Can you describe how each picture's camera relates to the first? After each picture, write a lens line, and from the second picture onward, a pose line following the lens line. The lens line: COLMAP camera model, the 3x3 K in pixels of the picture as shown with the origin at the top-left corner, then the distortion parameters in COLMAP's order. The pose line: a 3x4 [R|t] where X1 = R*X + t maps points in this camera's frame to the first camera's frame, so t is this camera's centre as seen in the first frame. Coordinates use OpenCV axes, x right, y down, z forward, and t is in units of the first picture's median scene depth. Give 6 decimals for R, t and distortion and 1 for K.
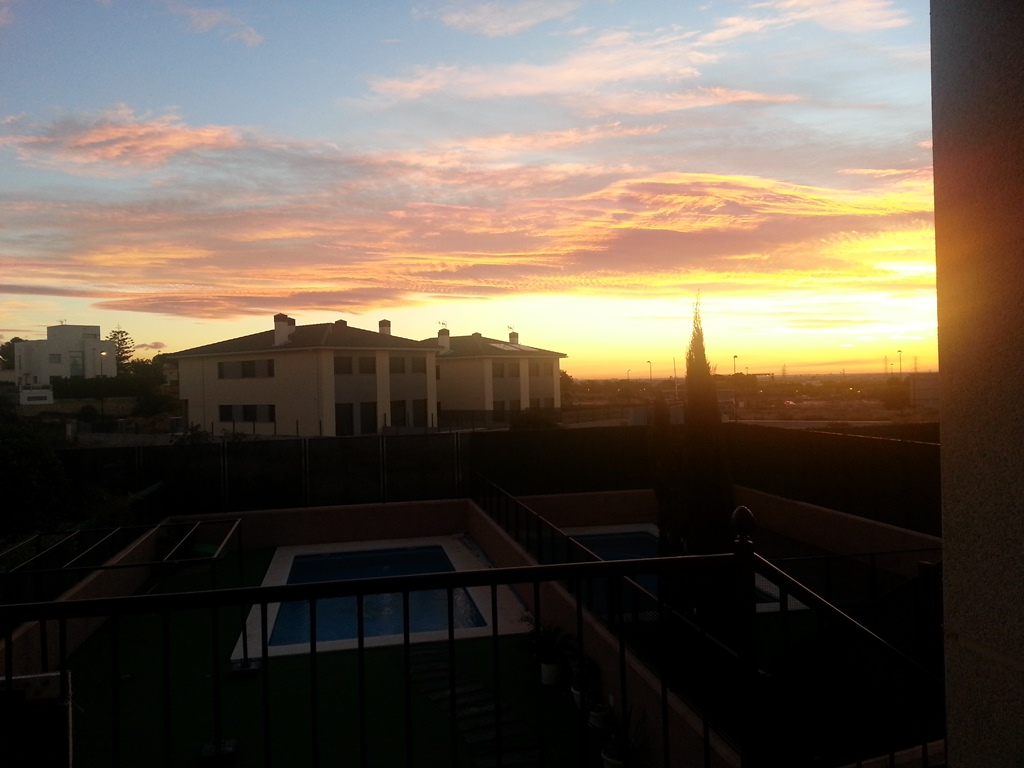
lens RADIAL K [[885.4, 0, 512.0], [0, 885.4, 384.0], [0, 0, 1]] dist [0.032470, -0.015648]
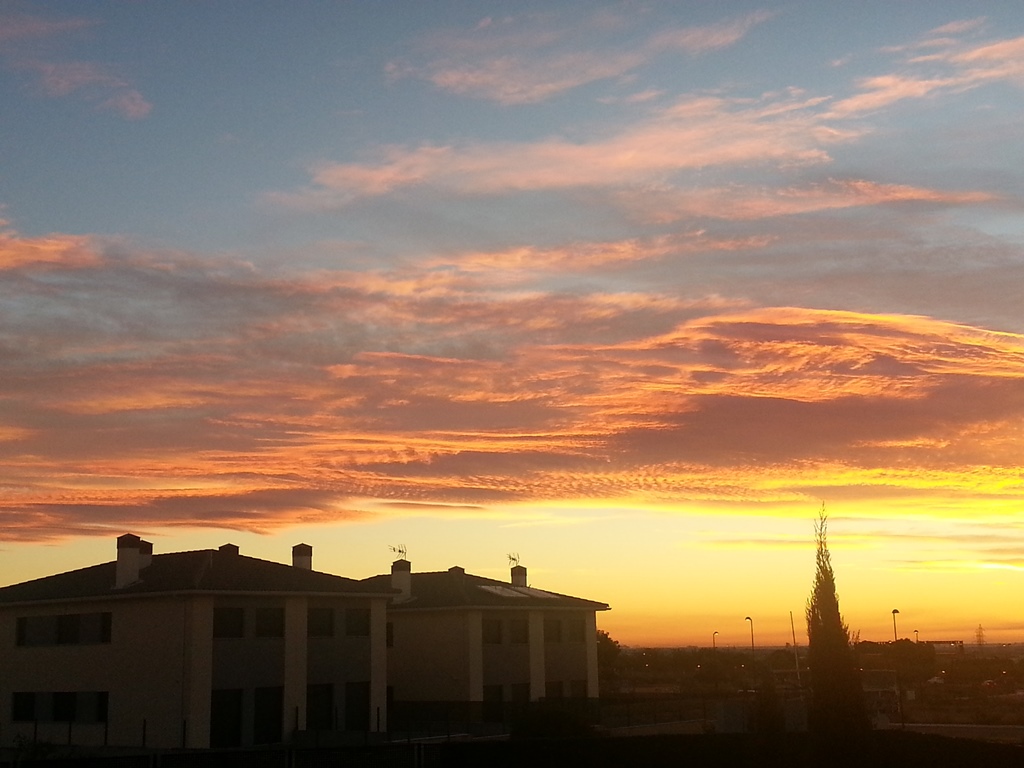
lens RADIAL K [[885.4, 0, 512.0], [0, 885.4, 384.0], [0, 0, 1]] dist [0.032470, -0.015648]
pose [[0.995685, 0.033779, 0.086431, -0.064993], [-0.007162, 0.956588, -0.291356, -0.000125], [-0.092521, 0.289479, 0.952702, 0.405429]]
